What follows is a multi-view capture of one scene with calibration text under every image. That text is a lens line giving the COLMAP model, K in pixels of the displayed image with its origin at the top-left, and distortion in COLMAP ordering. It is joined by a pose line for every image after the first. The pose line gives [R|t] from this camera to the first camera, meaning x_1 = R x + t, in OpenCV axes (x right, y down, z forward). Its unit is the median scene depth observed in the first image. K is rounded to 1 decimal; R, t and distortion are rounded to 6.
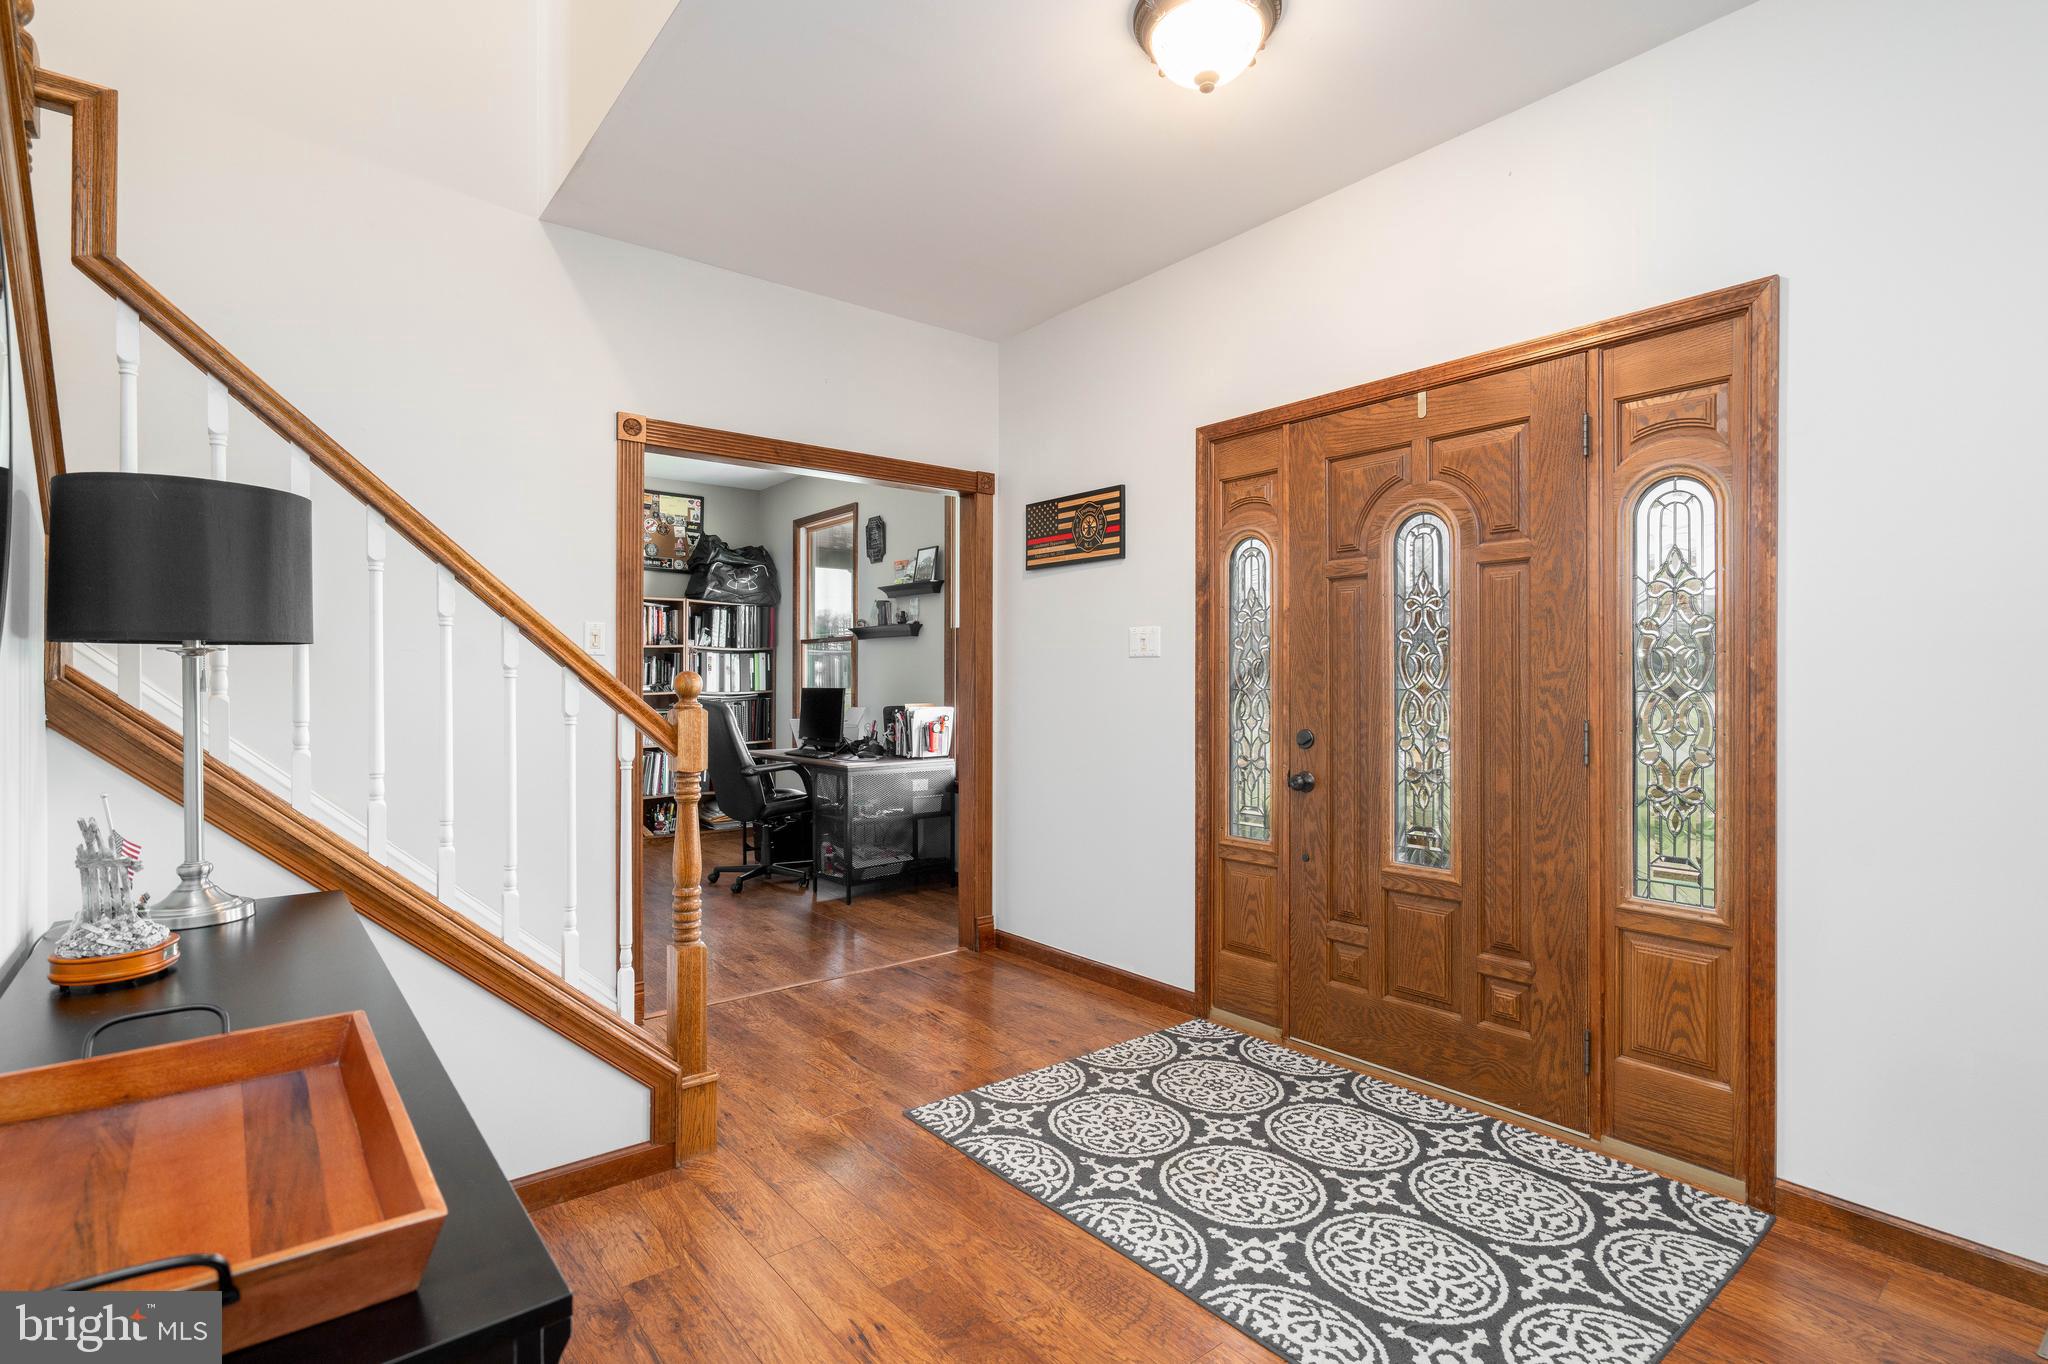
lens RADIAL K [[986.9, 0, 1024.0], [0, 986.9, 674.8], [0, 0, 1]] dist [0.002559, 0.000546]
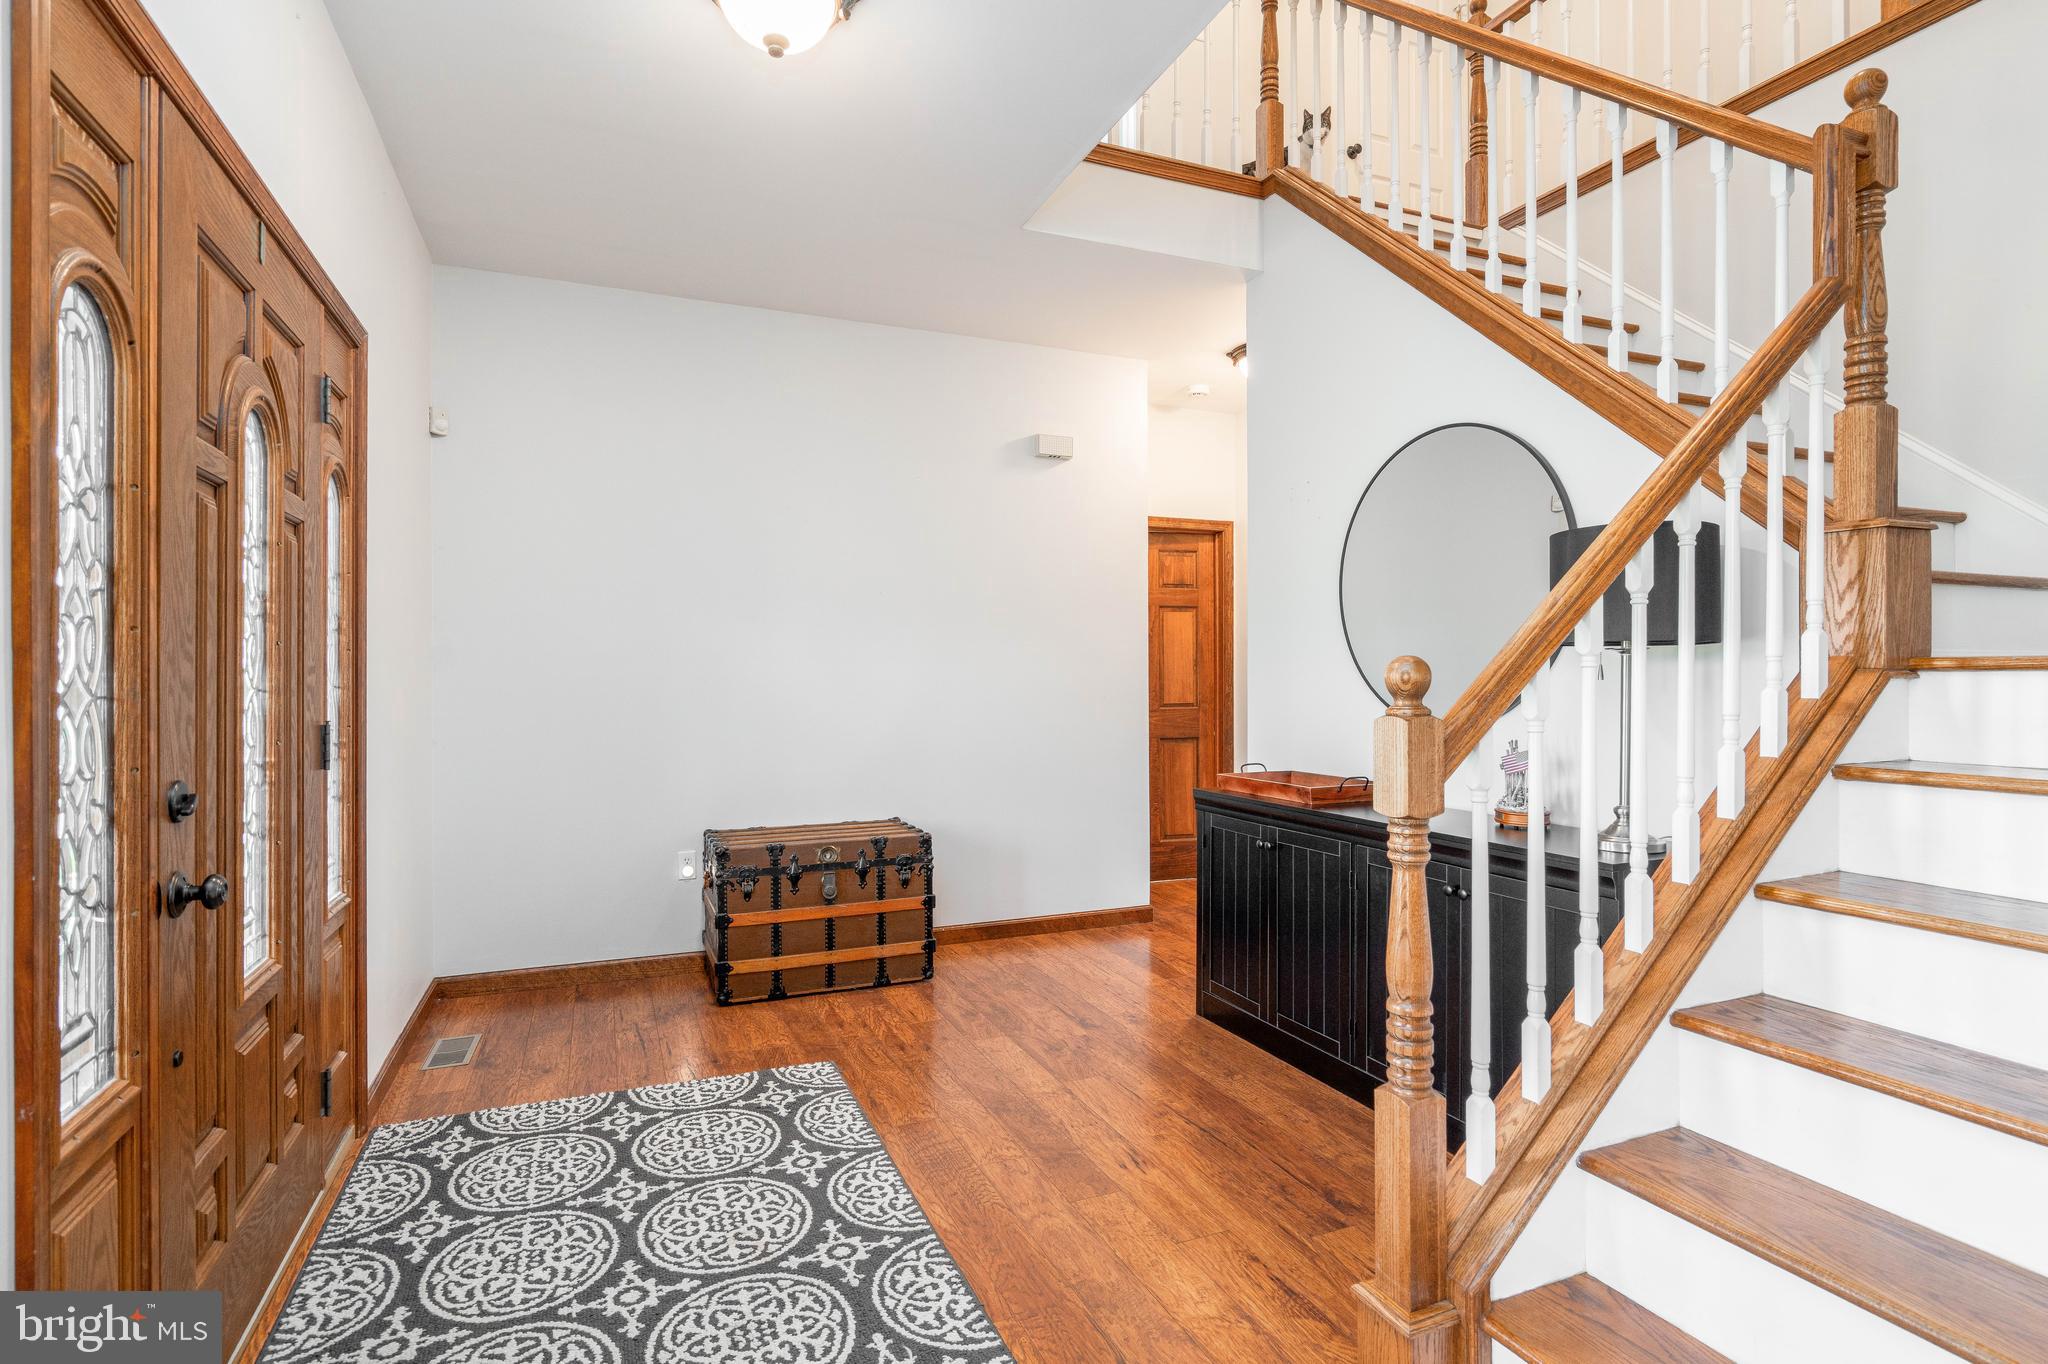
lens RADIAL K [[986.9, 0, 1024.0], [0, 986.9, 674.8], [0, 0, 1]] dist [0.002559, 0.000546]
pose [[-0.960146, 0.001708, 0.279492, -0.165756], [-0.000283, 0.999975, -0.007084, 0.006095], [-0.279497, -0.006881, -0.960122, 0.983885]]
